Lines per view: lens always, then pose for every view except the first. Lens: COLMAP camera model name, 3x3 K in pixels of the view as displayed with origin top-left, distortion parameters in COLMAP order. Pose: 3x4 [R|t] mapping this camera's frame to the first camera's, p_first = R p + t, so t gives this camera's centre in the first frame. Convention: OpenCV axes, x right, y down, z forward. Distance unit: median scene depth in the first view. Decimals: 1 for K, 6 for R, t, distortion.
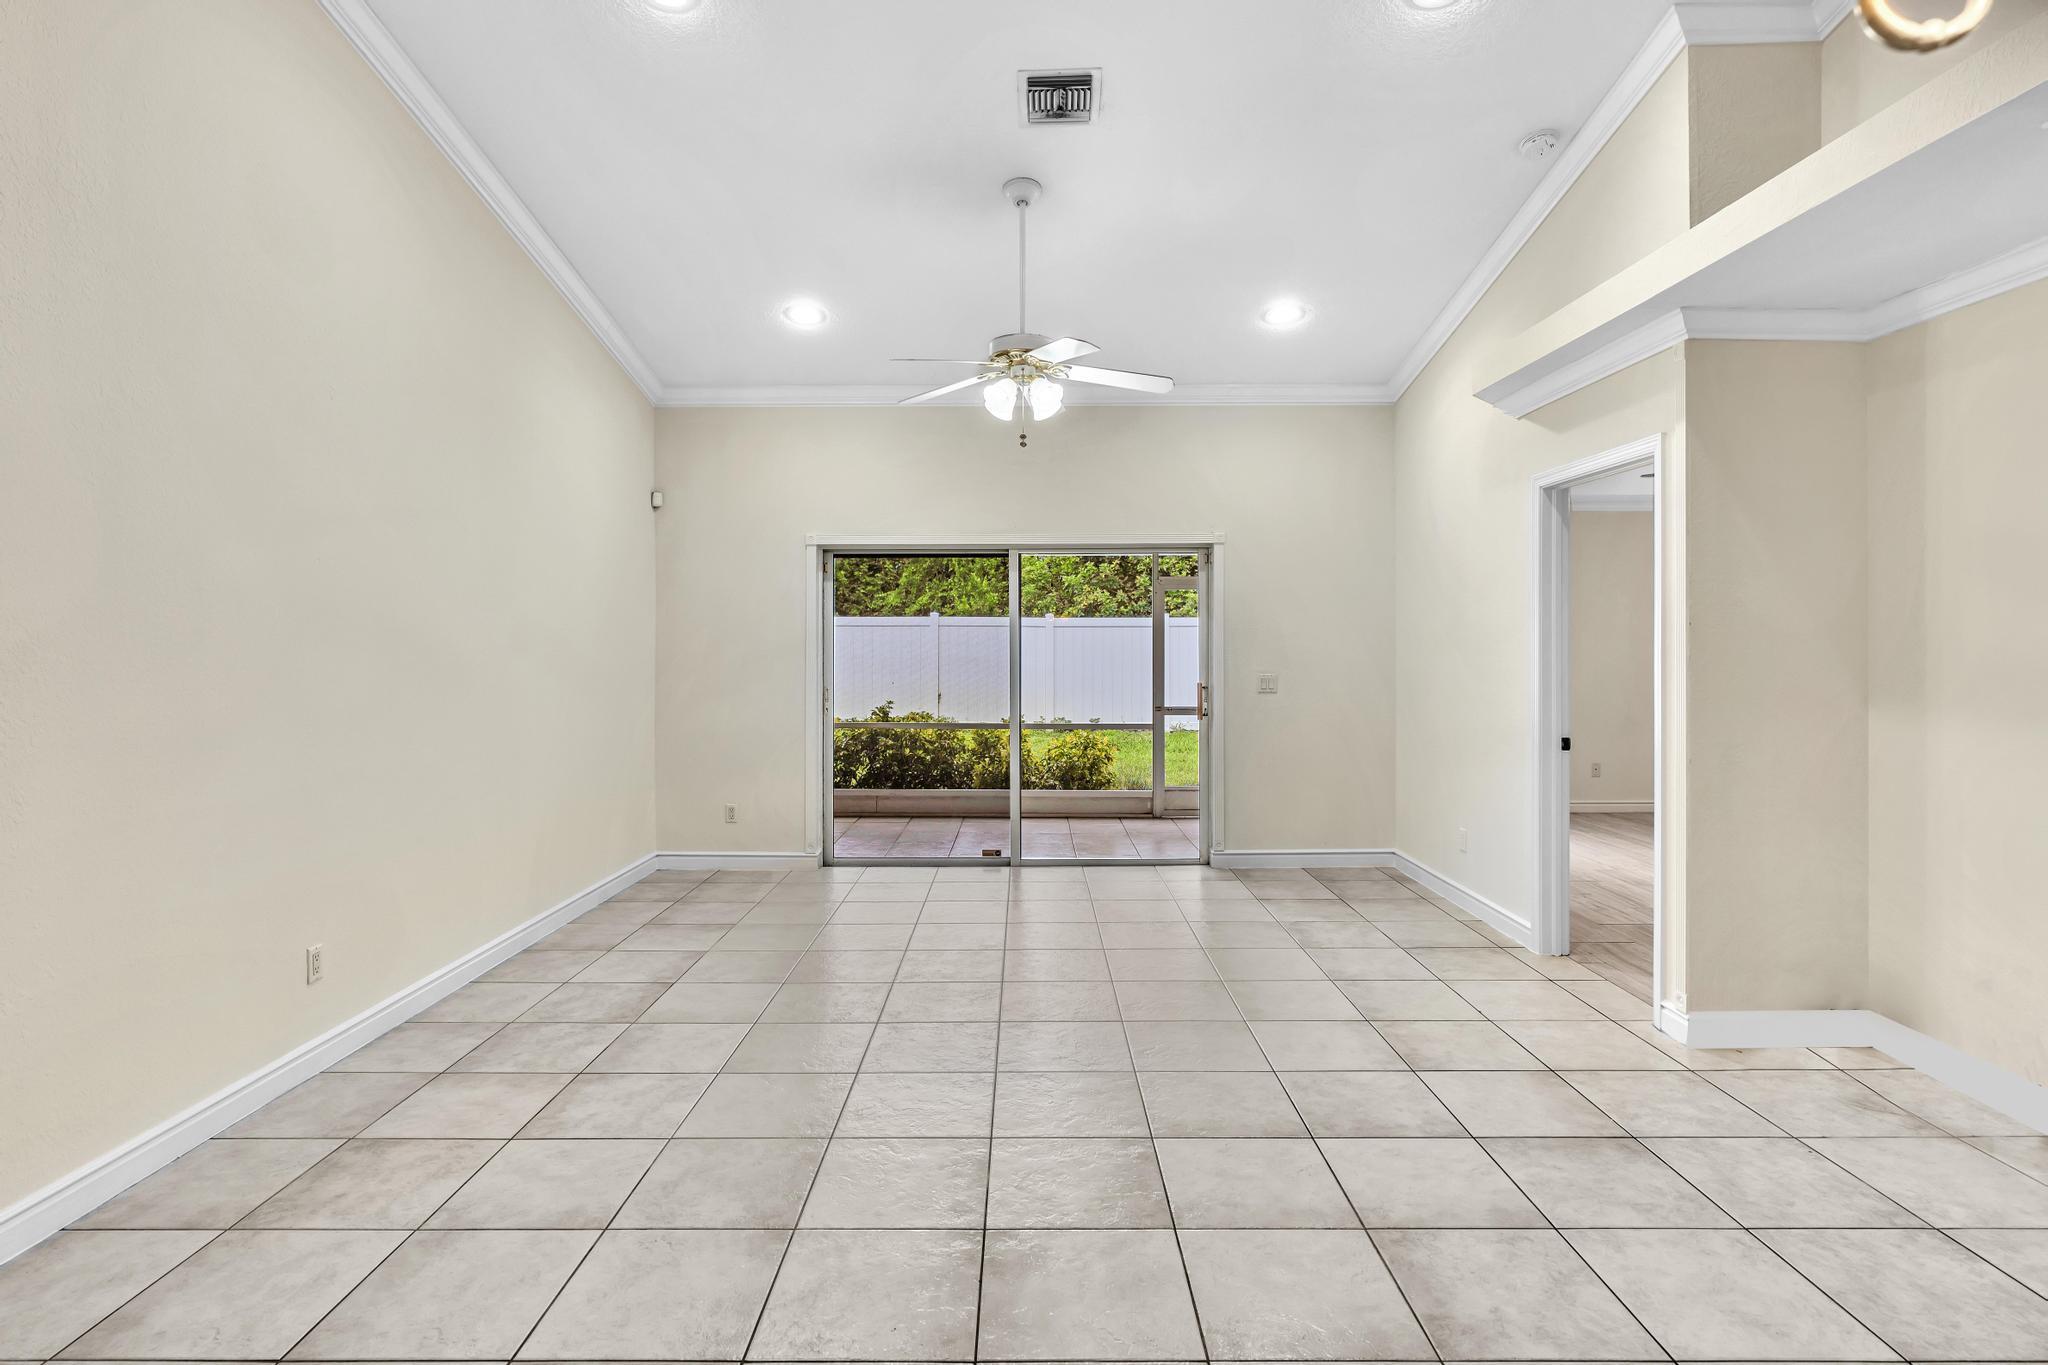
lens RADIAL K [[1040.3, 0, 1016.7], [0, 1040.3, 640.9], [0, 0, 1]] dist [-0.006533, 0.003407]
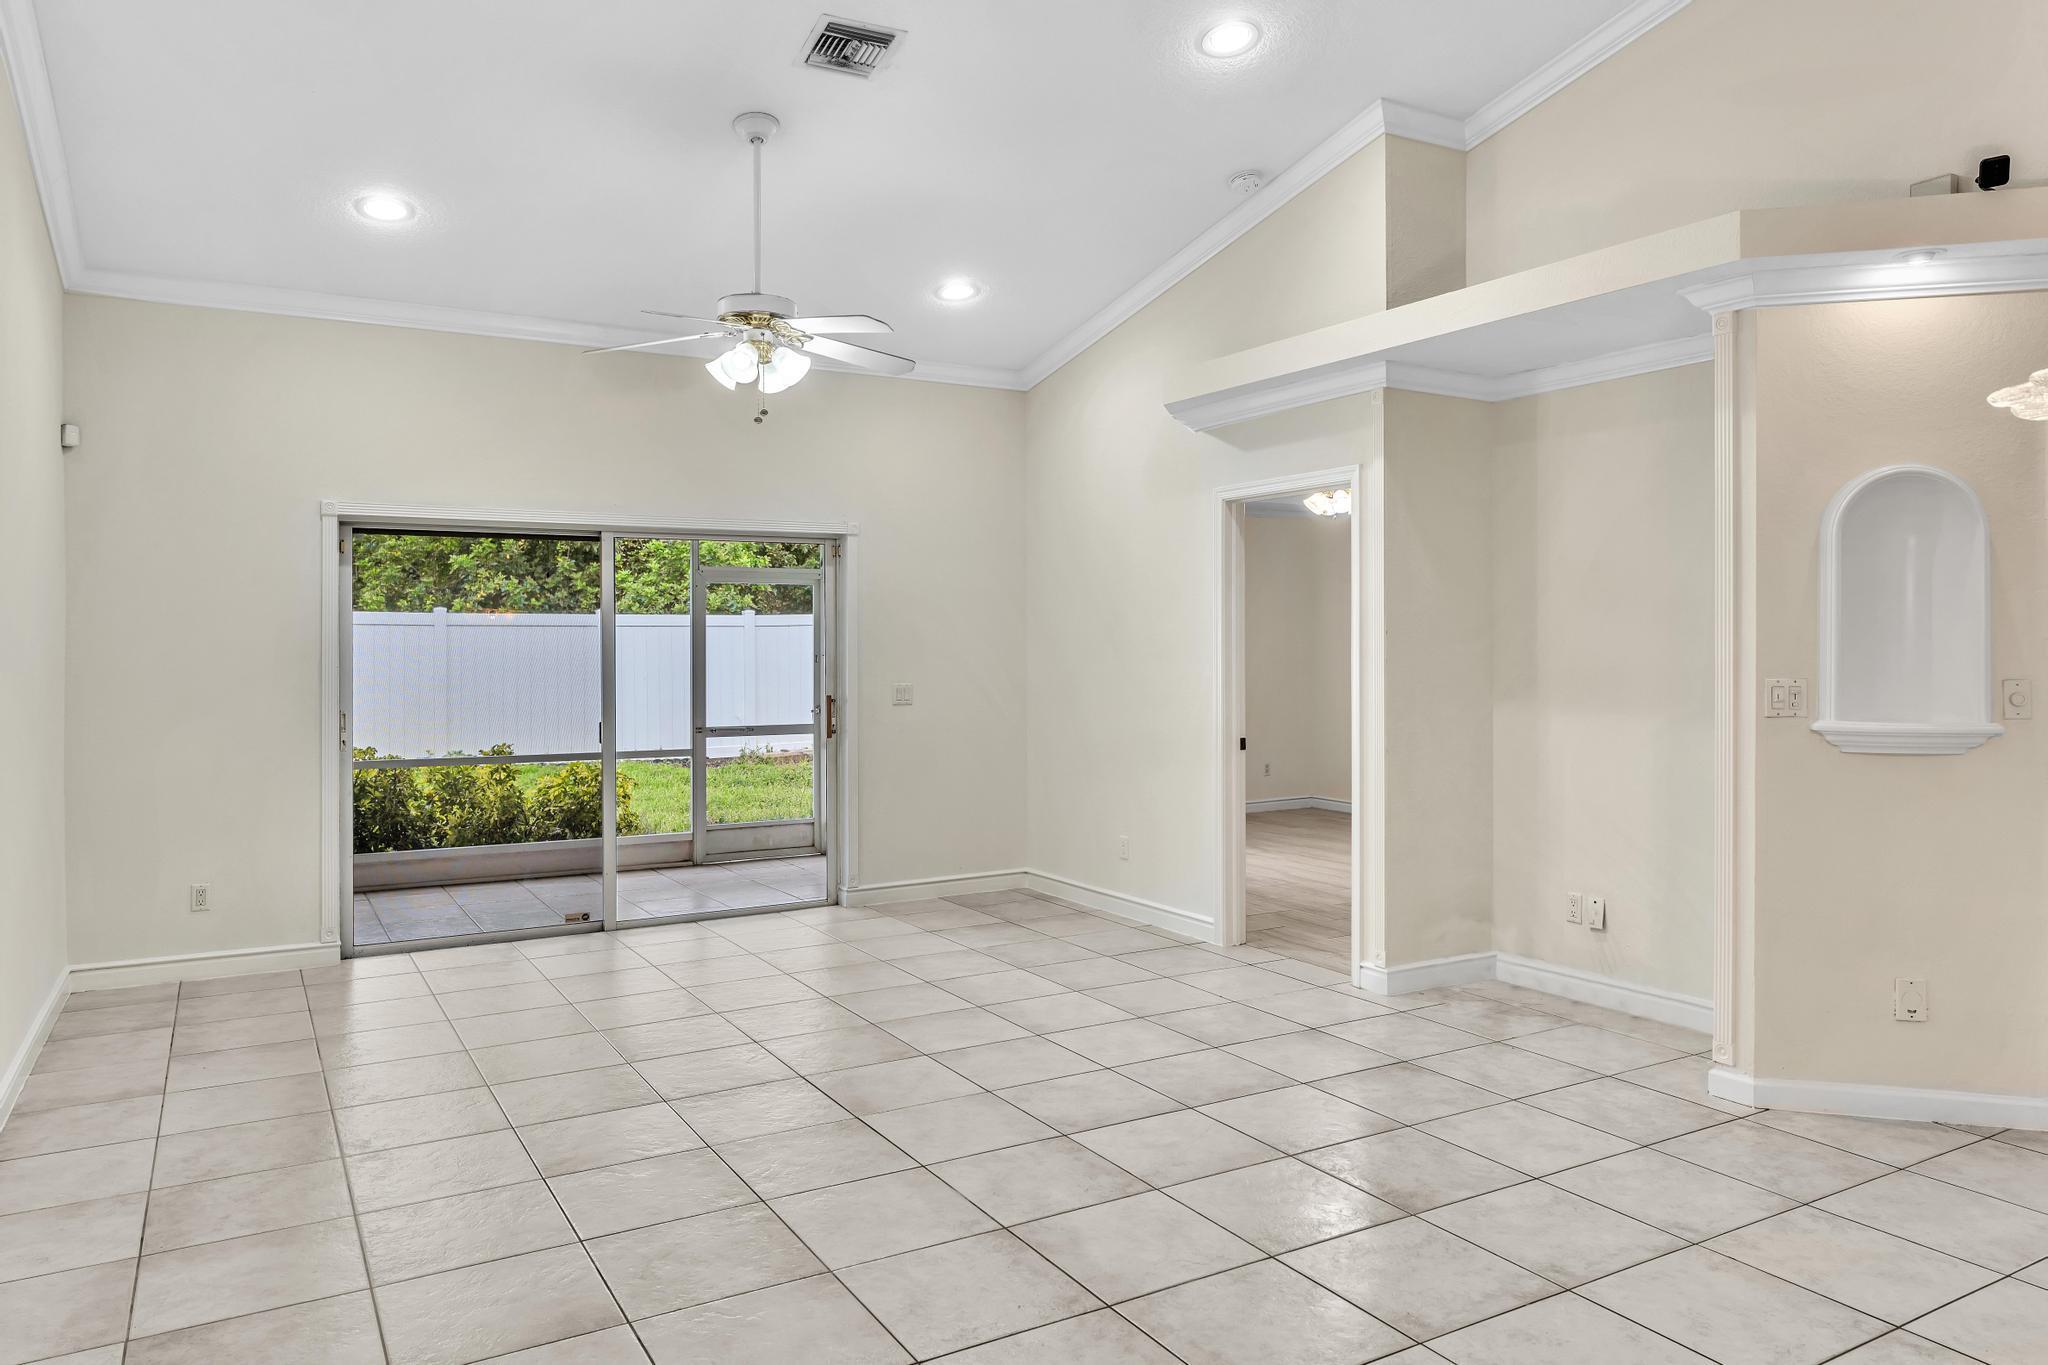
lens RADIAL K [[1380.1, 0, 1019.2], [0, 1380.1, 644.5], [0, 0, 1]] dist [-0.007163, 0.007970]
pose [[0.861142, -0.001922, 0.508361, -0.399031], [0.001378, 0.999998, 0.001447, -0.004730], [-0.508363, -0.000546, 0.861143, -0.097805]]
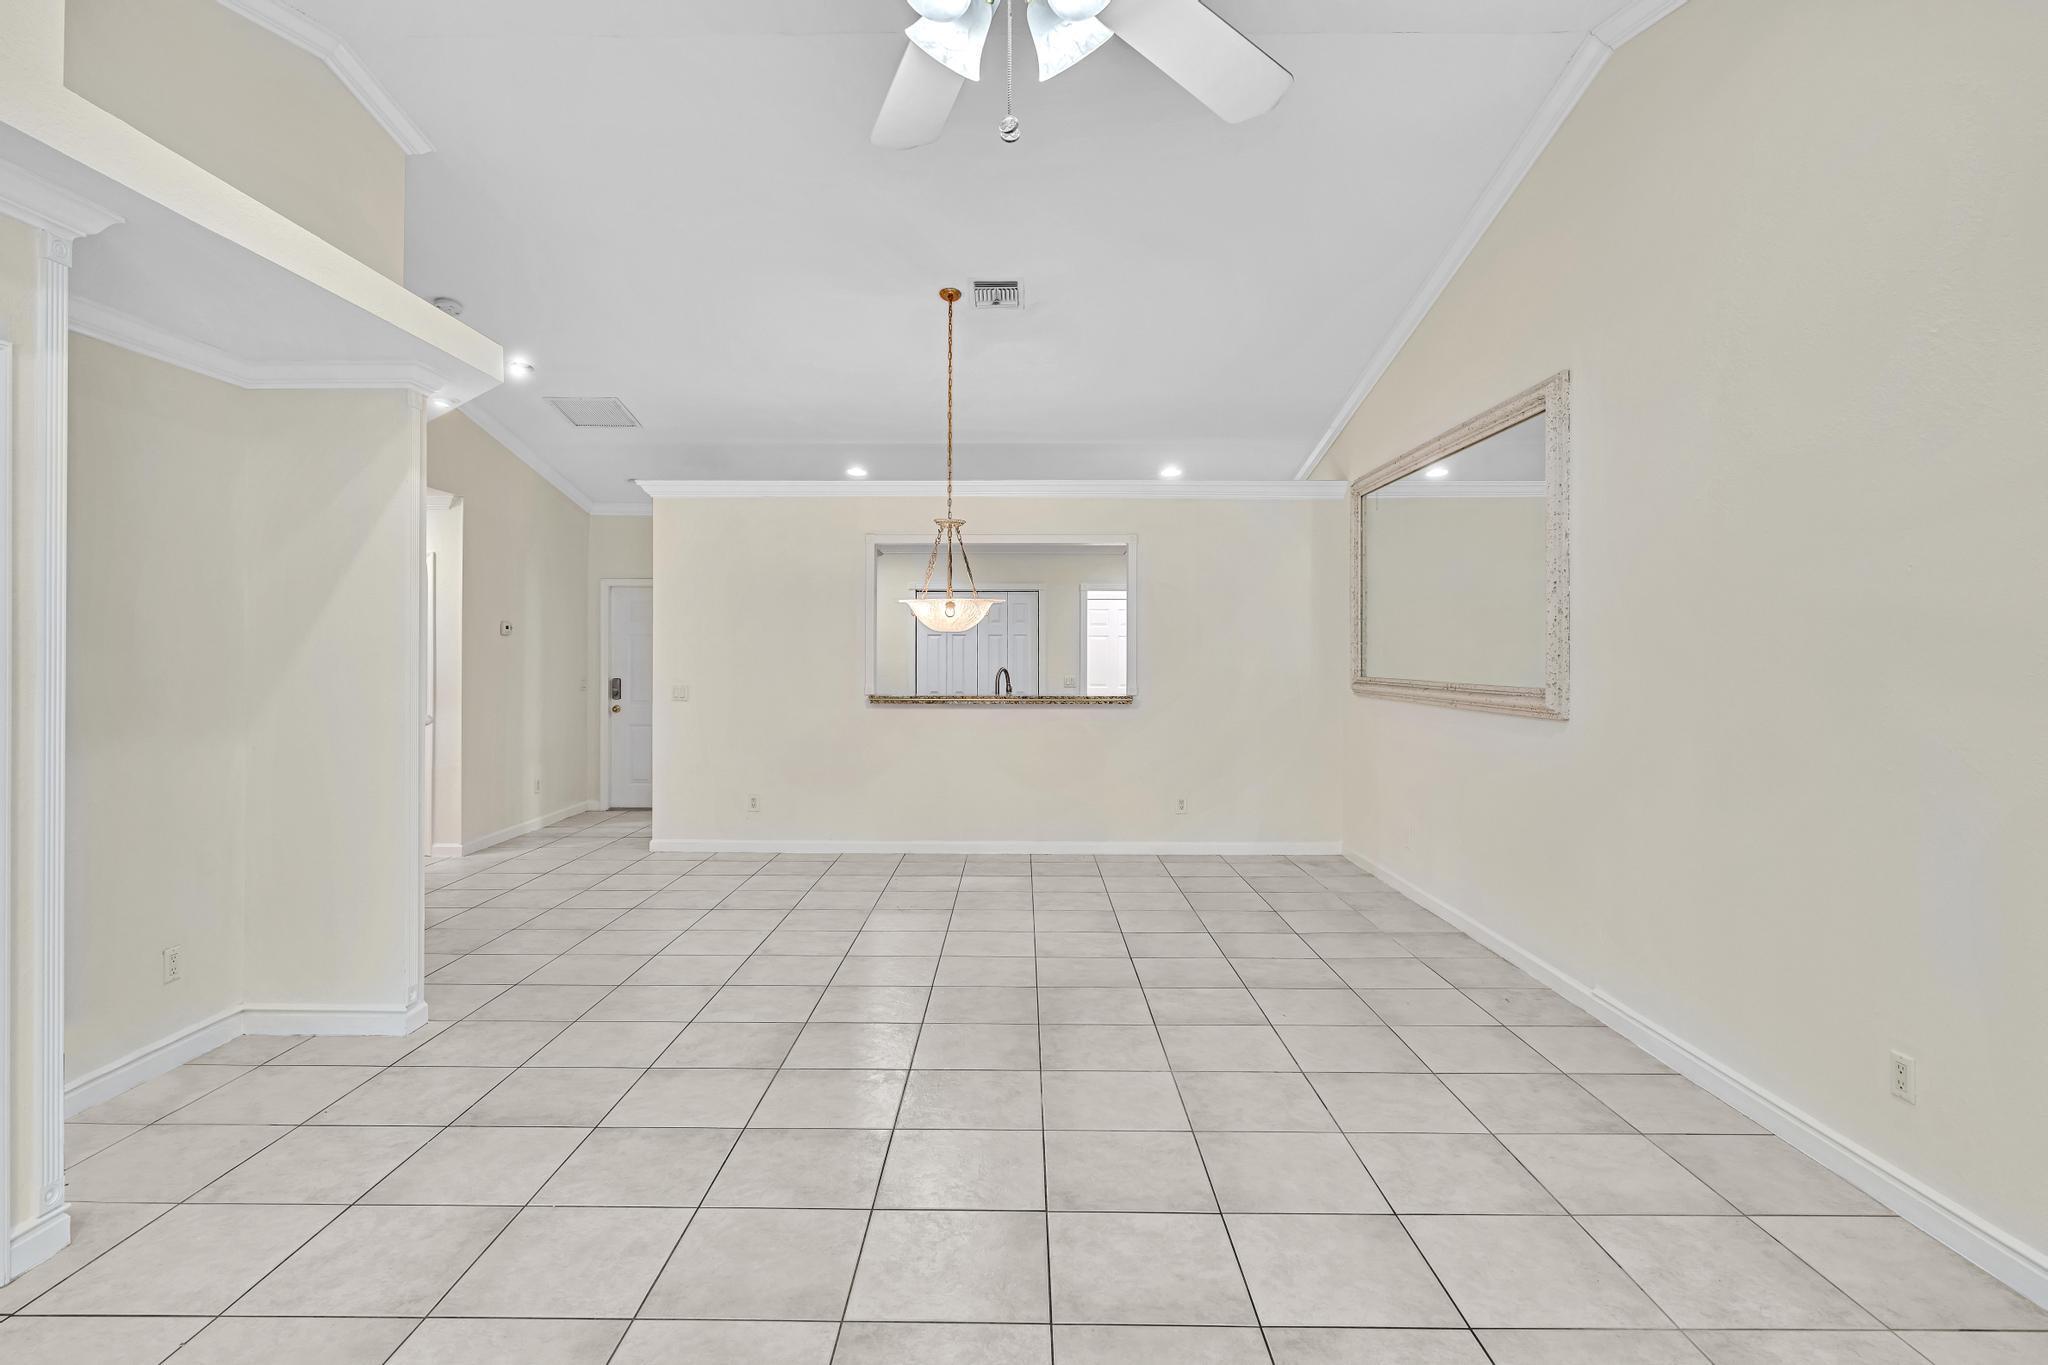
lens RADIAL K [[1040.3, 0, 1029.3], [0, 1040.3, 659.3], [0, 0, 1]] dist [-0.006533, 0.003407]
pose [[-0.999887, -0.002178, -0.014859, 0.004557], [-0.002244, 0.999988, 0.004449, -0.008852], [0.014849, 0.004482, -0.999880, 1.384547]]
